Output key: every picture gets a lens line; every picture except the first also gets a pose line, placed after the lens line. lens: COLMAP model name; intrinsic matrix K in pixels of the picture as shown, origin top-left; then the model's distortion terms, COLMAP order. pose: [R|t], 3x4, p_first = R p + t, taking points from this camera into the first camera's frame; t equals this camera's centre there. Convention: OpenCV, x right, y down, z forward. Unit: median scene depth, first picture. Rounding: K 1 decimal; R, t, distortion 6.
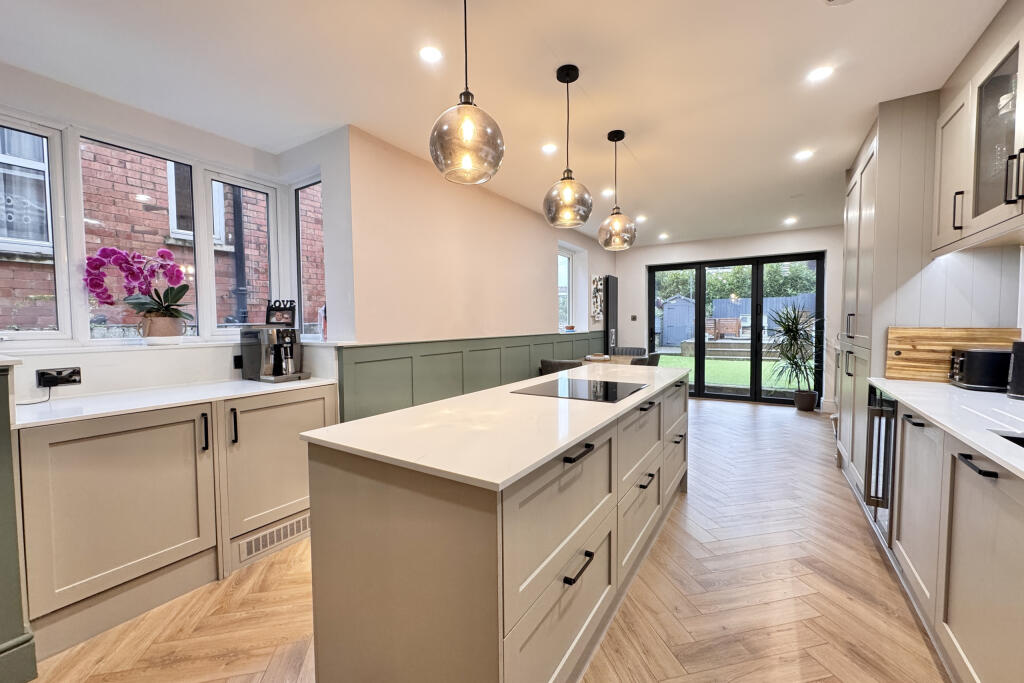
lens RADIAL K [[407.4, 0, 507.9], [0, 407.4, 342.2], [0, 0, 1]] dist [-0.000465, -0.001146]
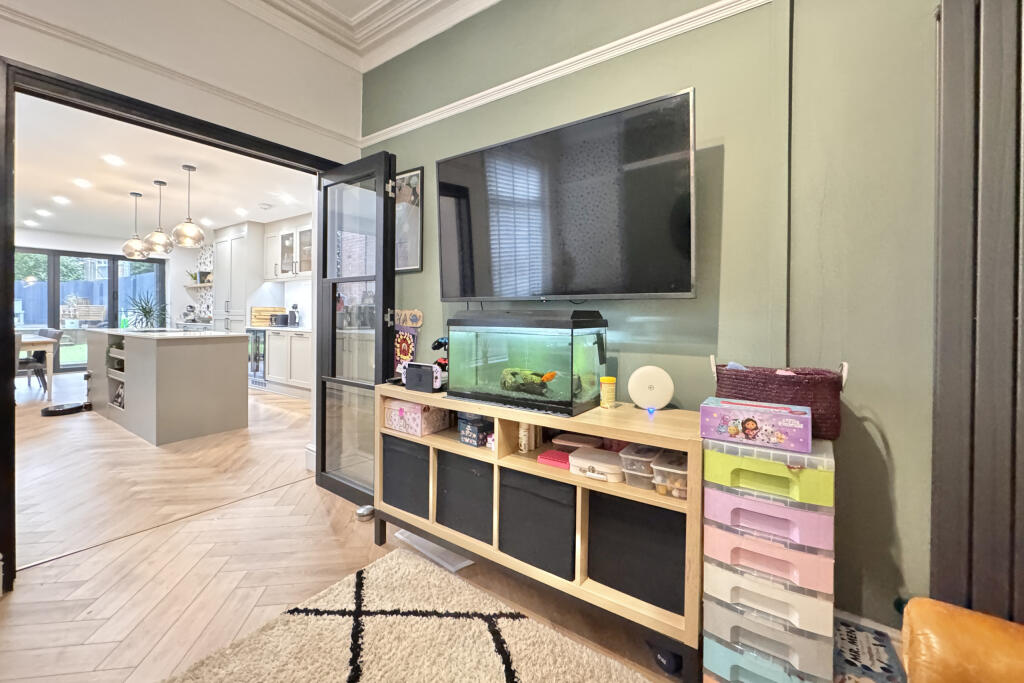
lens RADIAL K [[407.4, 0, 512.1], [0, 407.4, 319.7], [0, 0, 1]] dist [-0.000465, -0.001146]
pose [[0.030546, -0.004323, 0.999524, -0.694366], [0.038088, 0.999269, 0.003158, 0.043926], [-0.998807, 0.037974, 0.030688, -0.320425]]
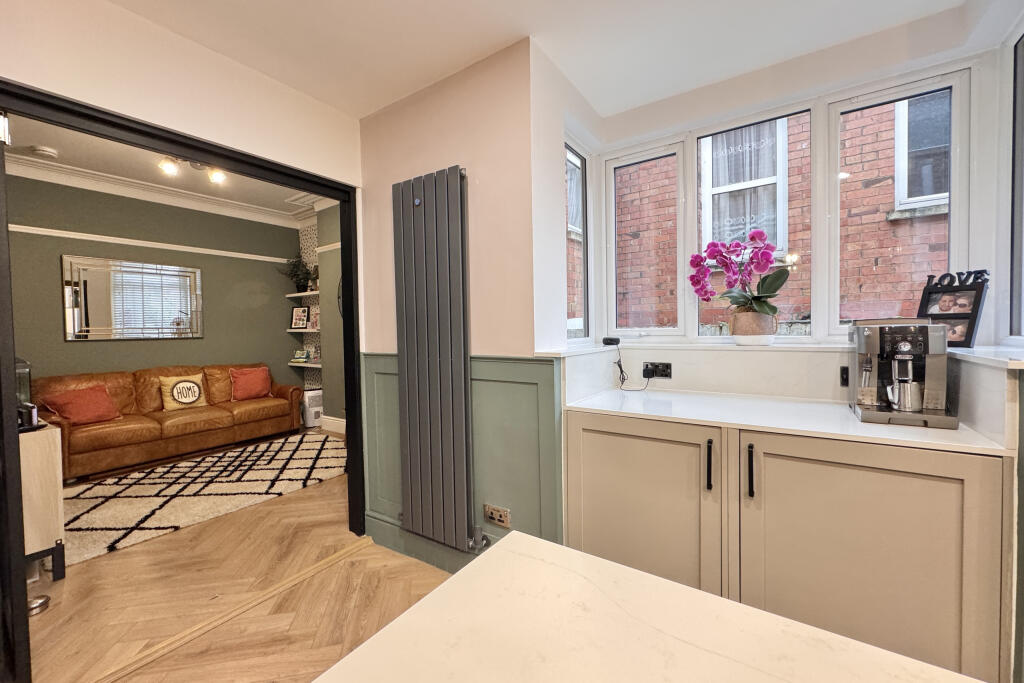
lens RADIAL K [[407.4, 0, 510.7], [0, 407.4, 338.0], [0, 0, 1]] dist [-0.000465, -0.001146]
pose [[-0.029556, 0.030357, -0.999102, 0.001420], [-0.029301, 0.999083, 0.031223, -0.008512], [0.999134, 0.030198, -0.028640, 0.225117]]
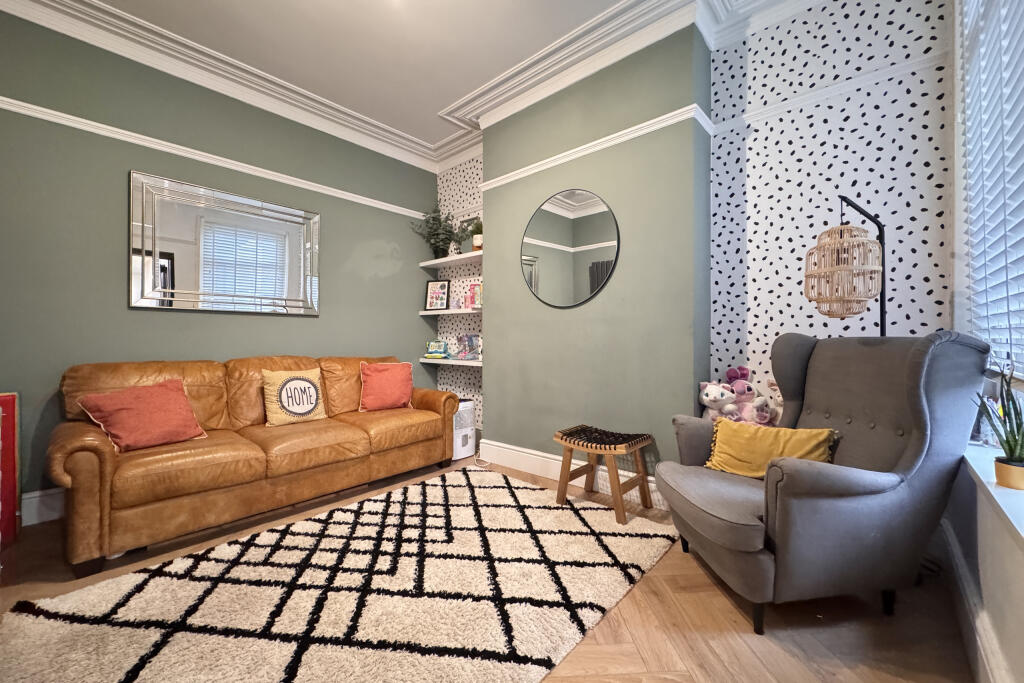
lens RADIAL K [[407.4, 0, 508.7], [0, 407.4, 338.0], [0, 0, 1]] dist [-0.000465, -0.001146]
pose [[-0.159815, 0.001827, -0.987145, -0.311010], [-0.047317, 0.998835, 0.009509, 0.050641], [0.986012, 0.048228, -0.159542, -0.090163]]
